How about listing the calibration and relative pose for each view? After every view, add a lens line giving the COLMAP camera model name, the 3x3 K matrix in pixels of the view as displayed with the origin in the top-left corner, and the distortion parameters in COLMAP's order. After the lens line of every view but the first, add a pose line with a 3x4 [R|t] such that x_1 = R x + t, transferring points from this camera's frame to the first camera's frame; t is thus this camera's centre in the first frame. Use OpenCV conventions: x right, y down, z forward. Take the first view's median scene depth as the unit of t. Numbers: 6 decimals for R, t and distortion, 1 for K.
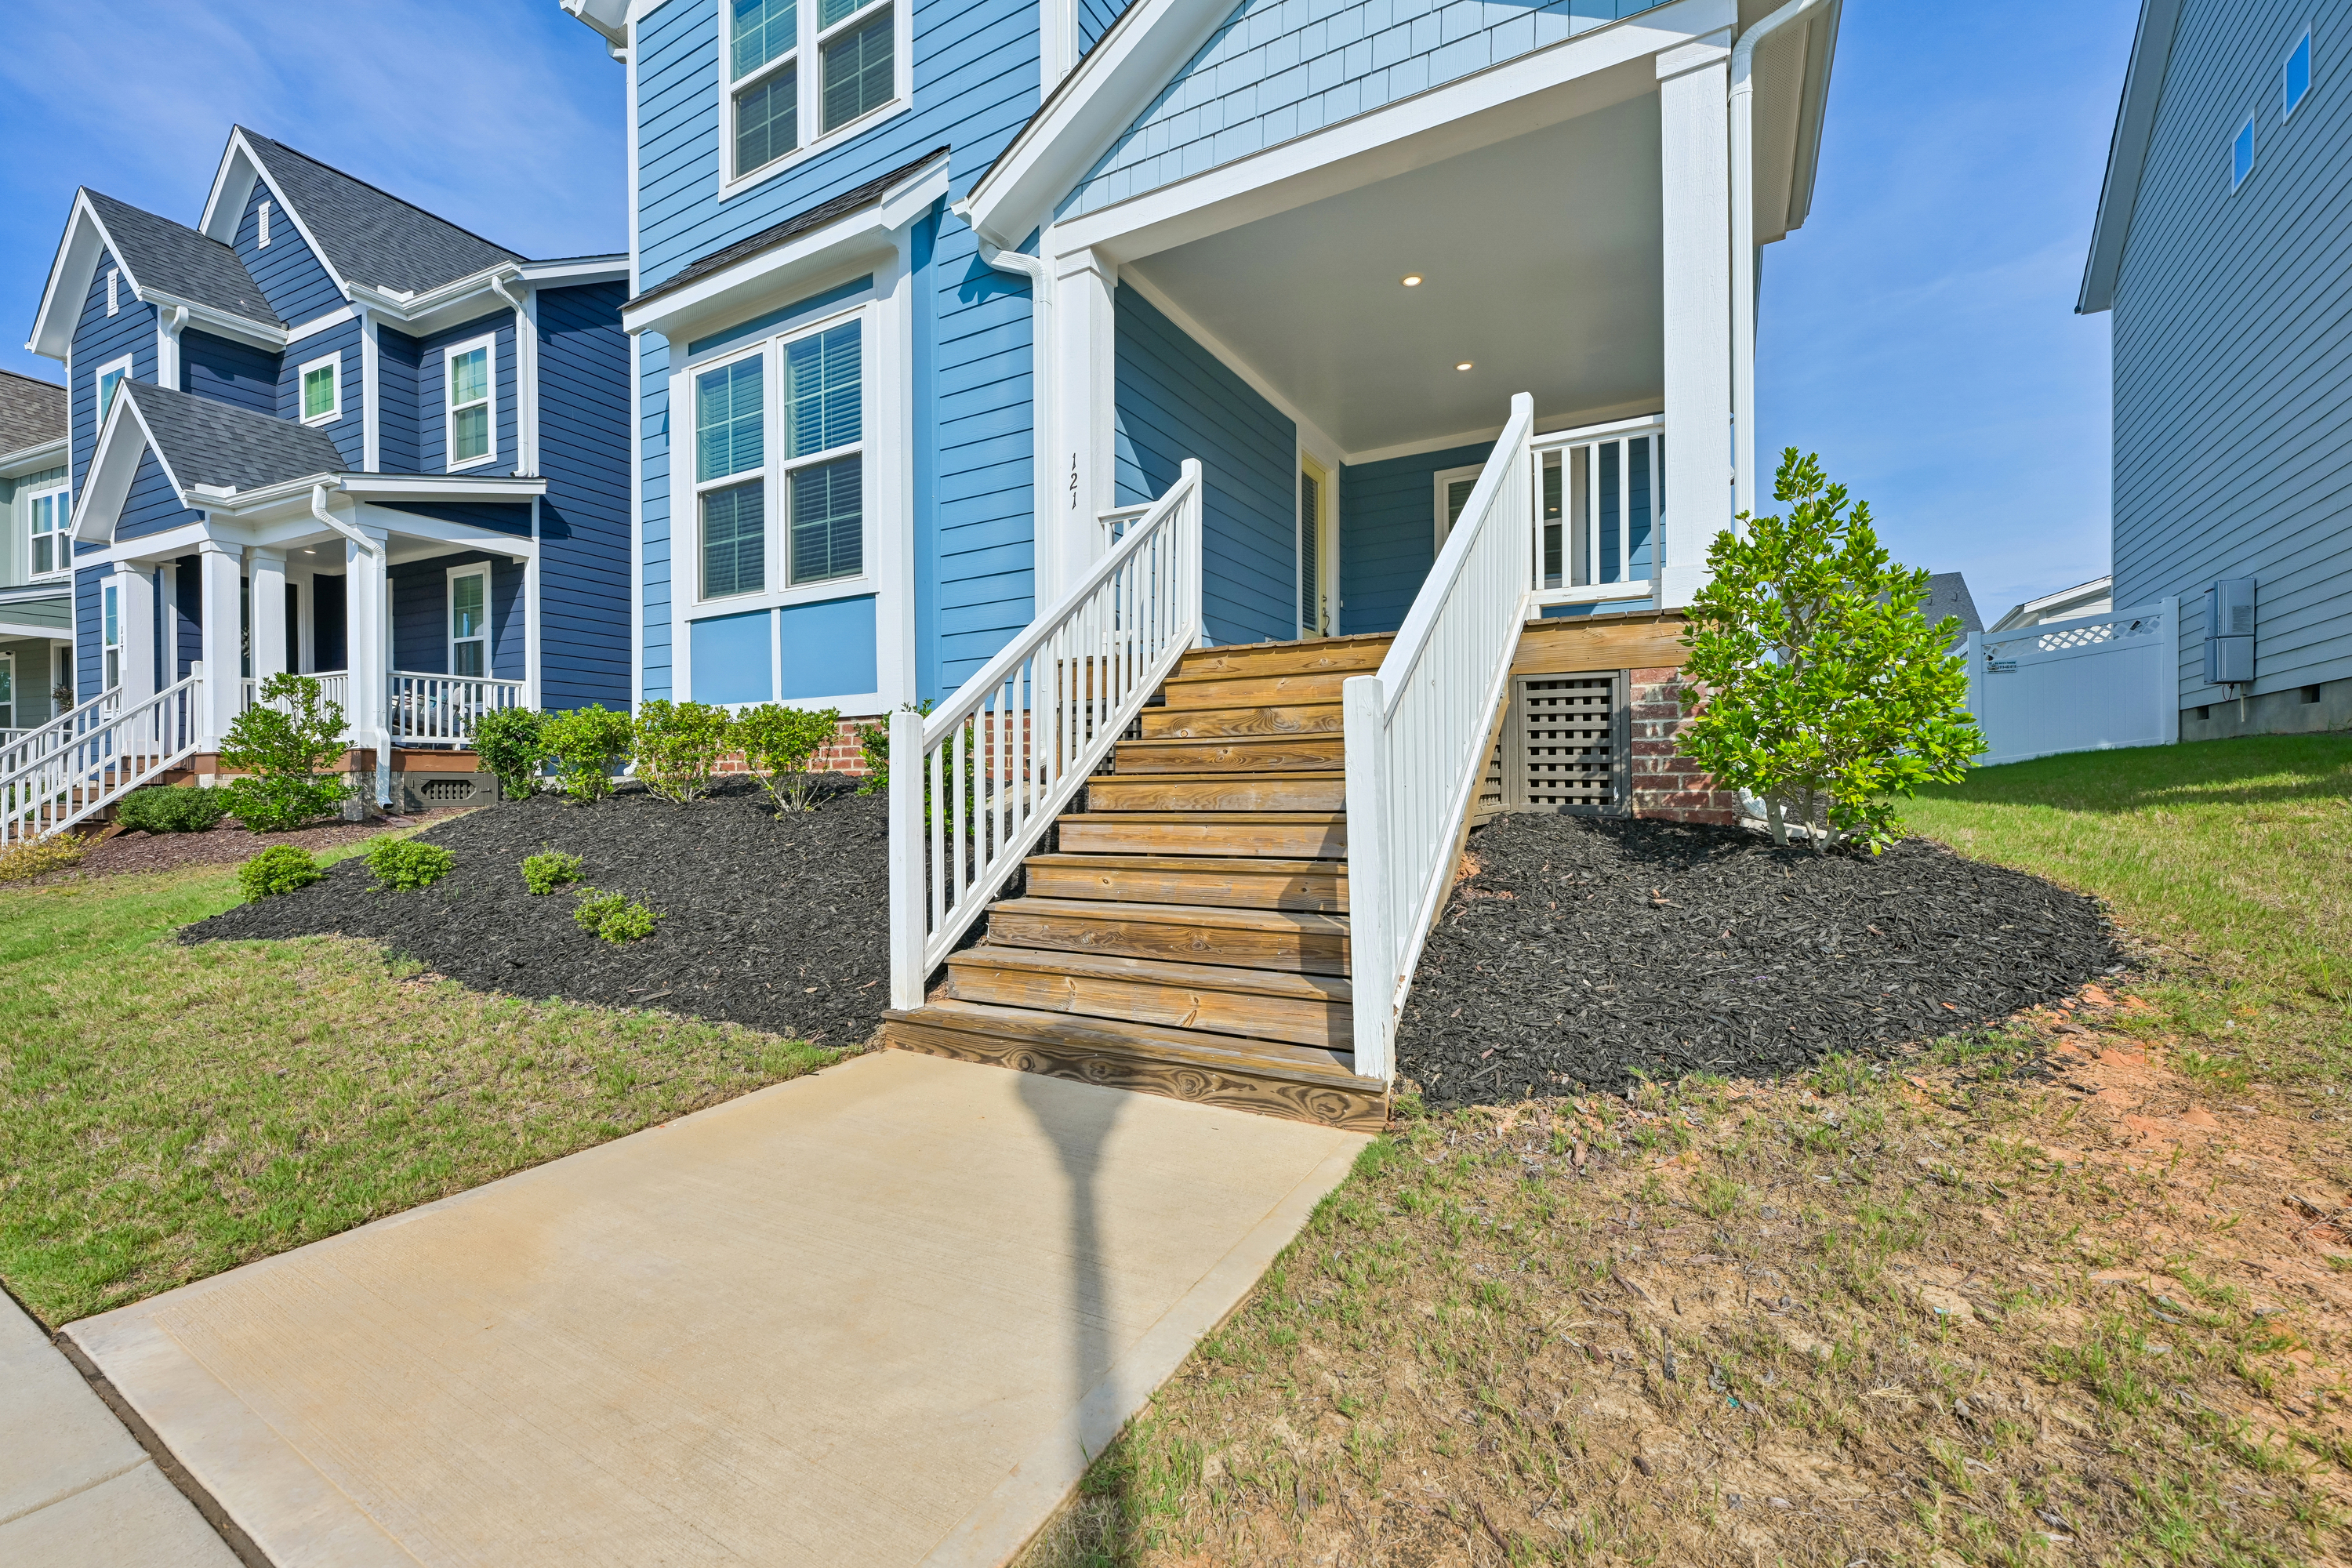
lens RADIAL K [[935.4, 0, 1187.4], [0, 935.4, 787.6], [0, 0, 1]] dist [0.004436, -0.000489]
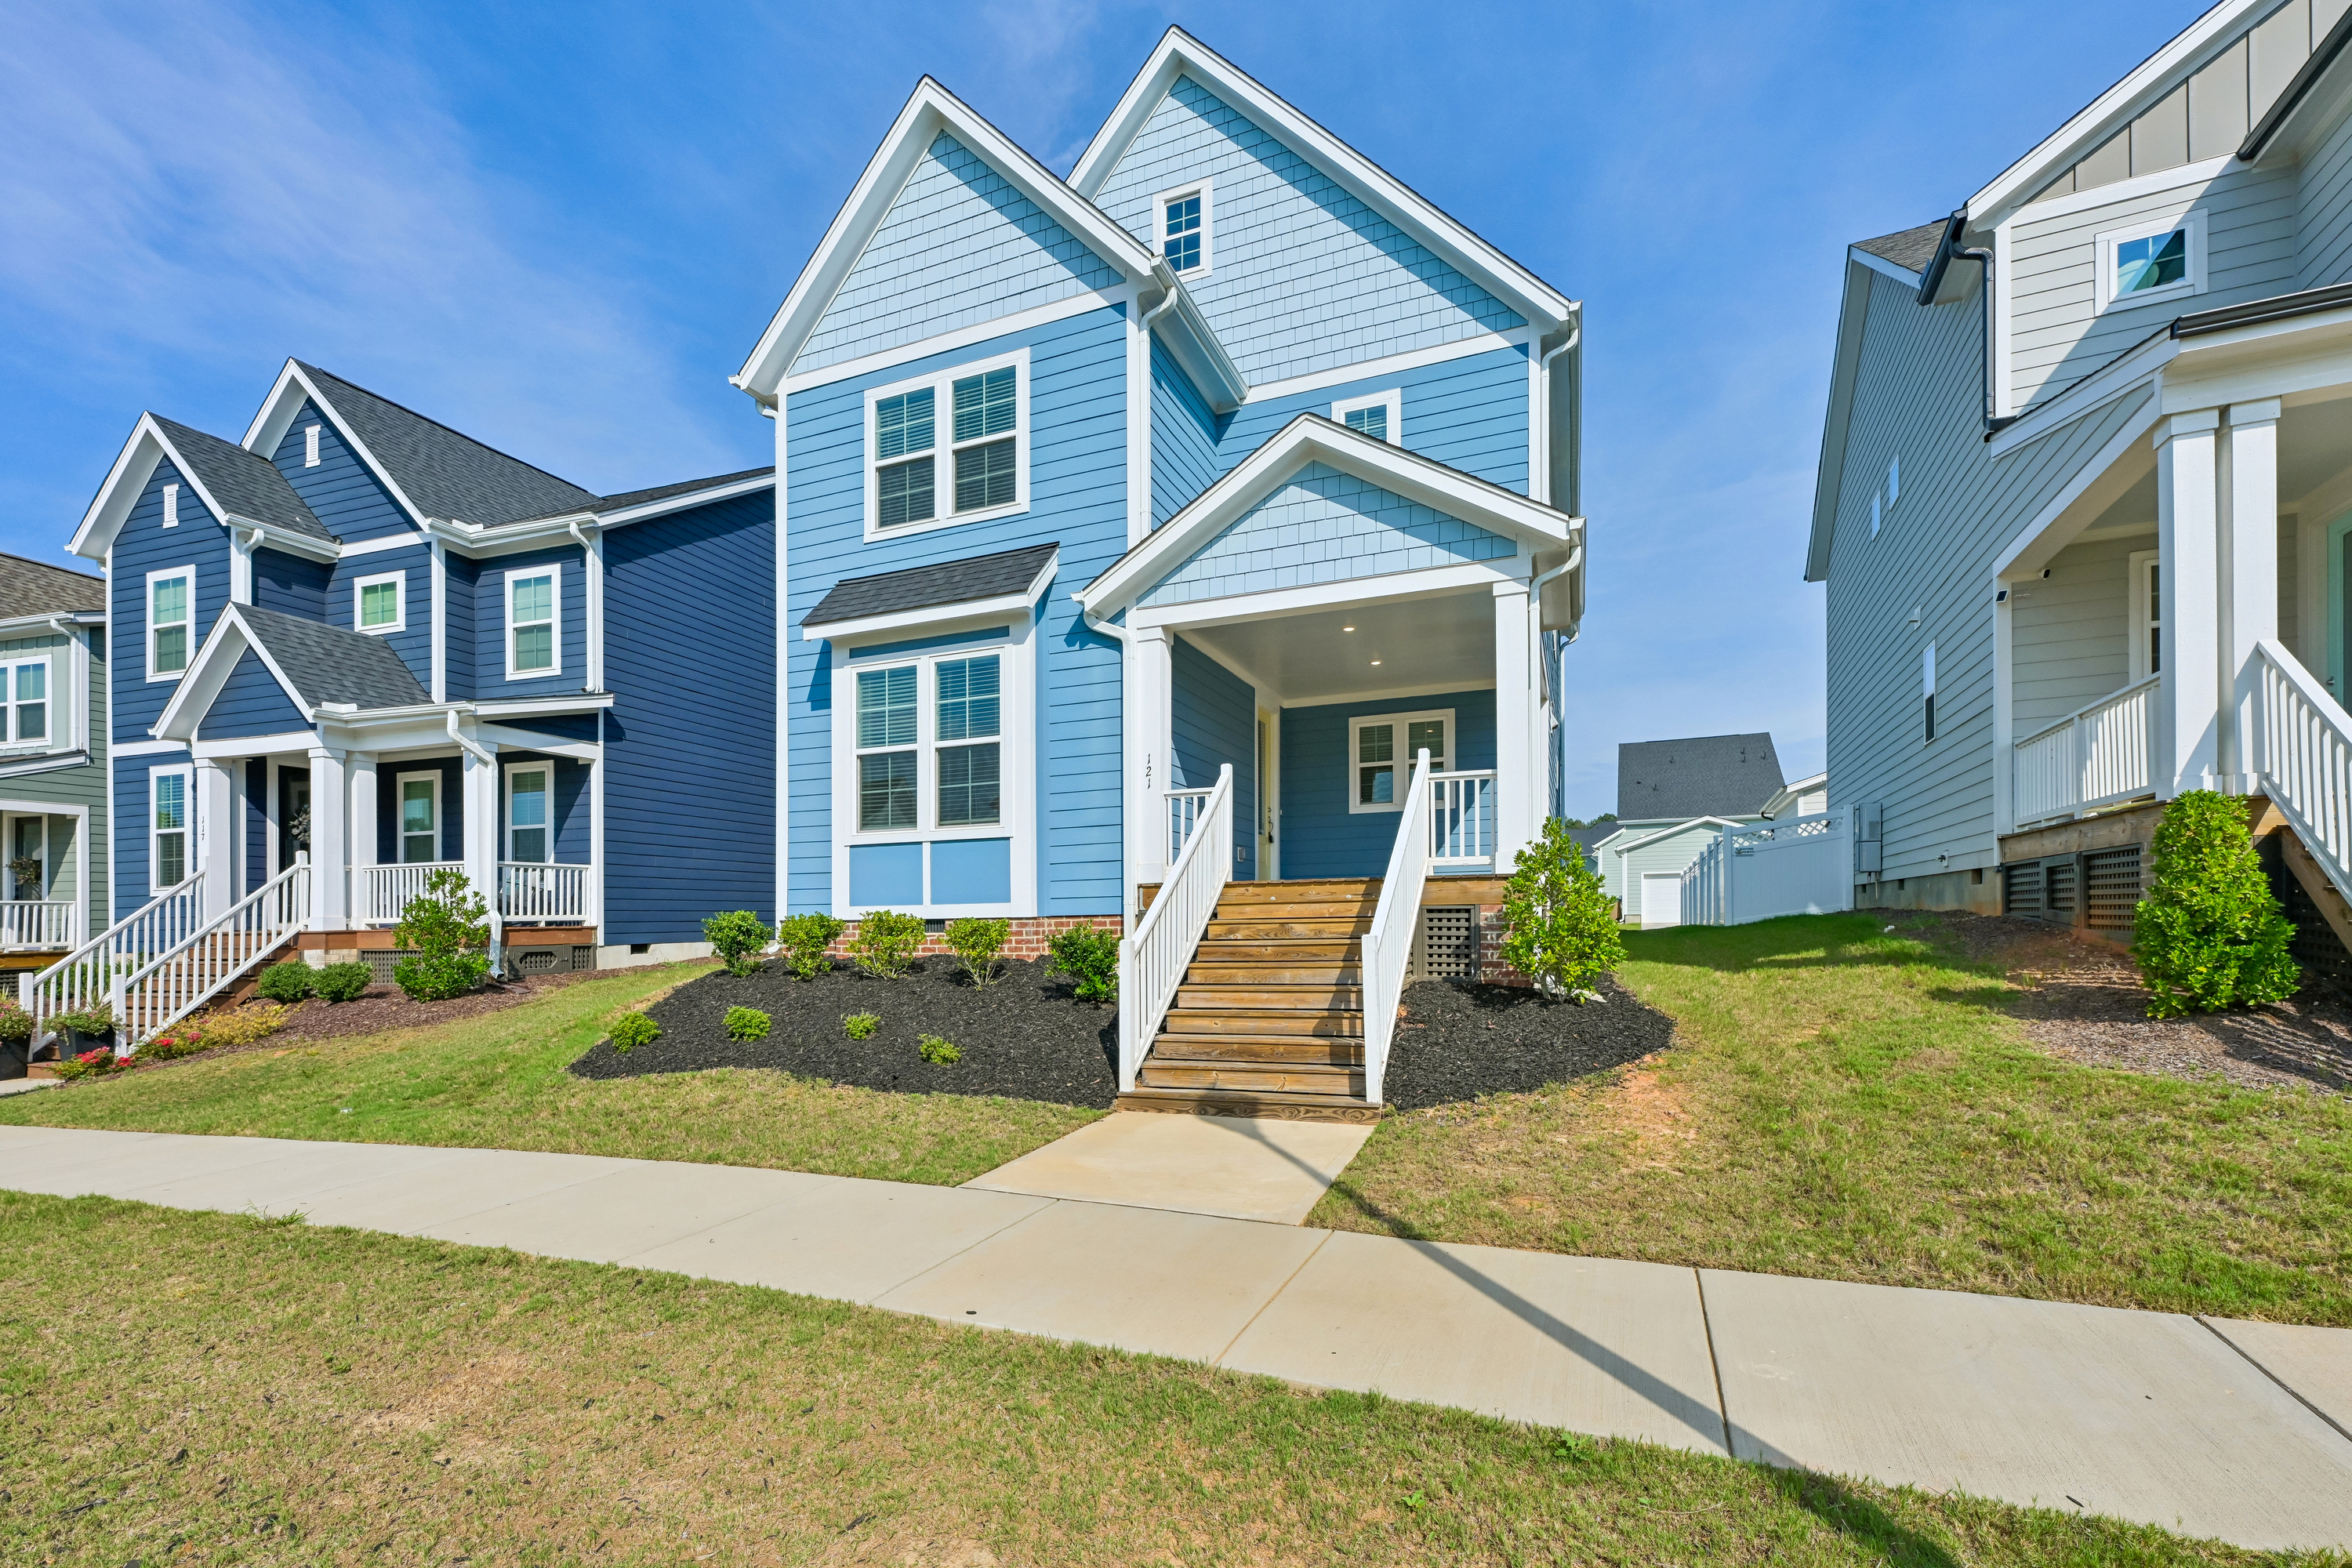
lens RADIAL K [[935.4, 0, 1222.7], [0, 935.4, 929.1], [0, 0, 1]] dist [0.004436, -0.000489]
pose [[0.987380, -0.007595, 0.158188, -0.263243], [0.007612, 0.999971, 0.000498, -0.064126], [-0.158187, 0.000713, 0.987409, -0.610018]]
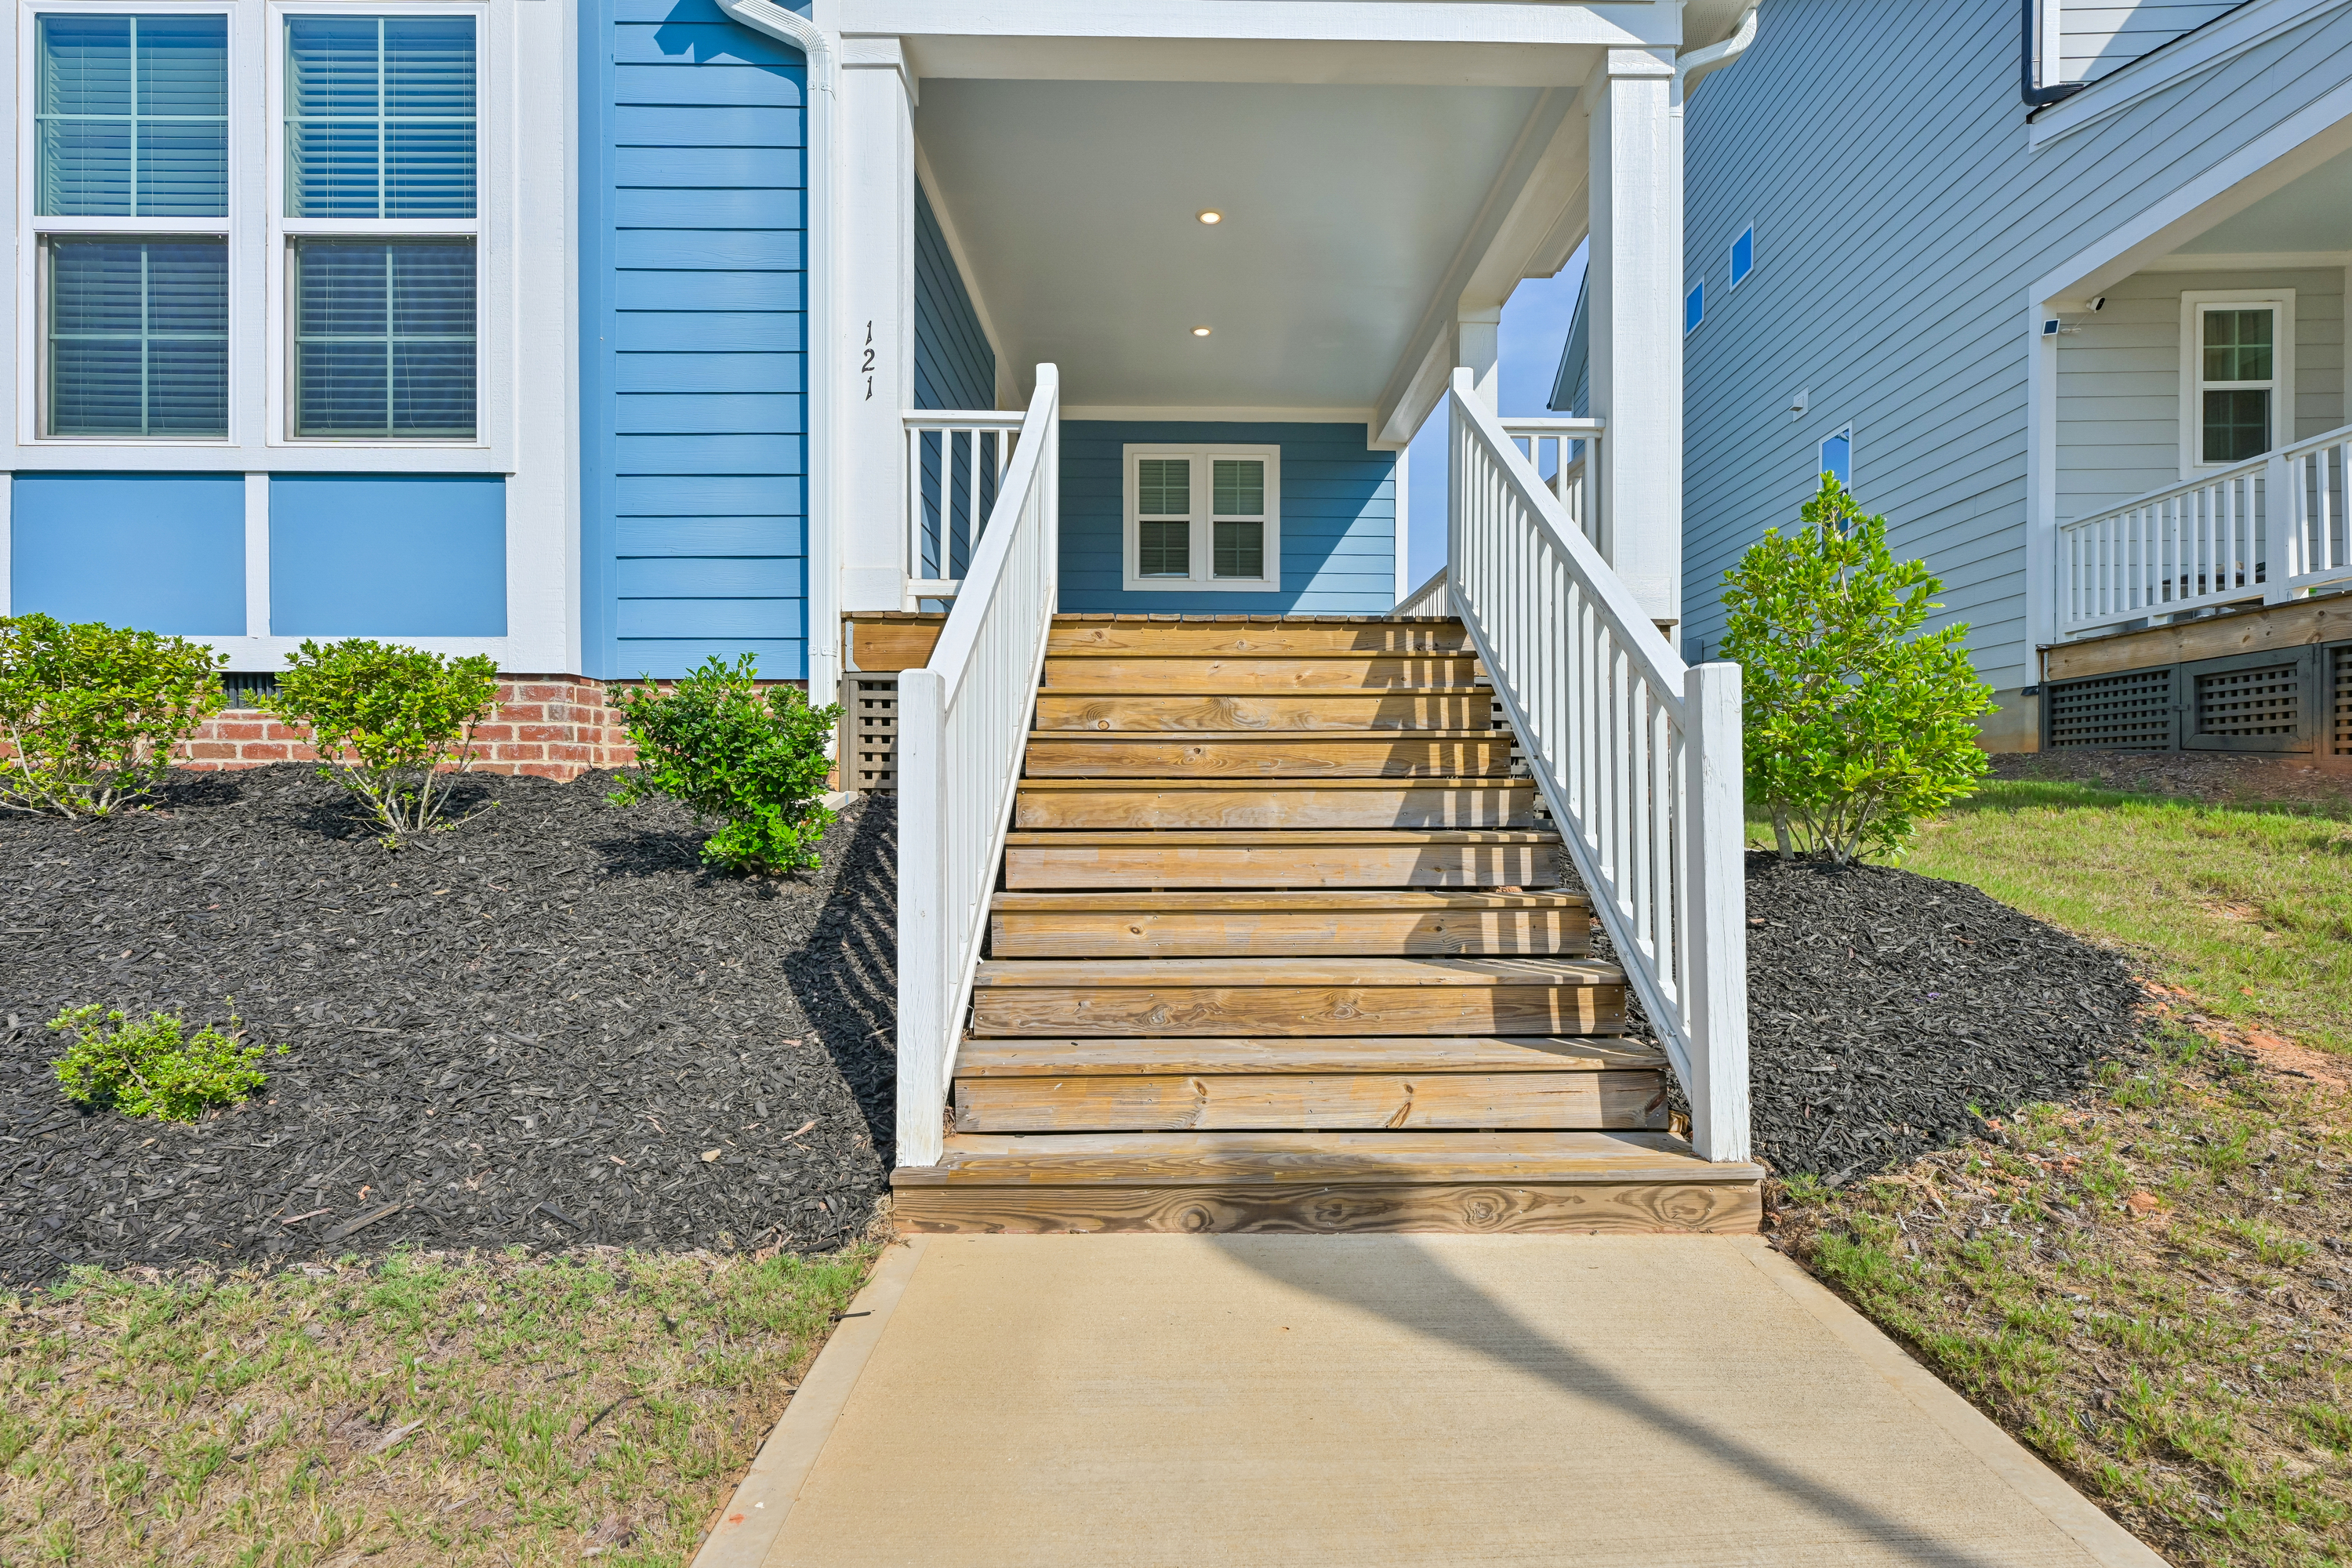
lens RADIAL K [[1024.3, 0, 1191.3], [0, 1024.3, 800.2], [0, 0, 1]] dist [0.001162, -0.000369]
pose [[0.870457, 0.007092, 0.492193, -0.304826], [-0.008018, 0.999968, -0.000229, 0.001536], [-0.492178, -0.003747, 0.870486, 0.220646]]
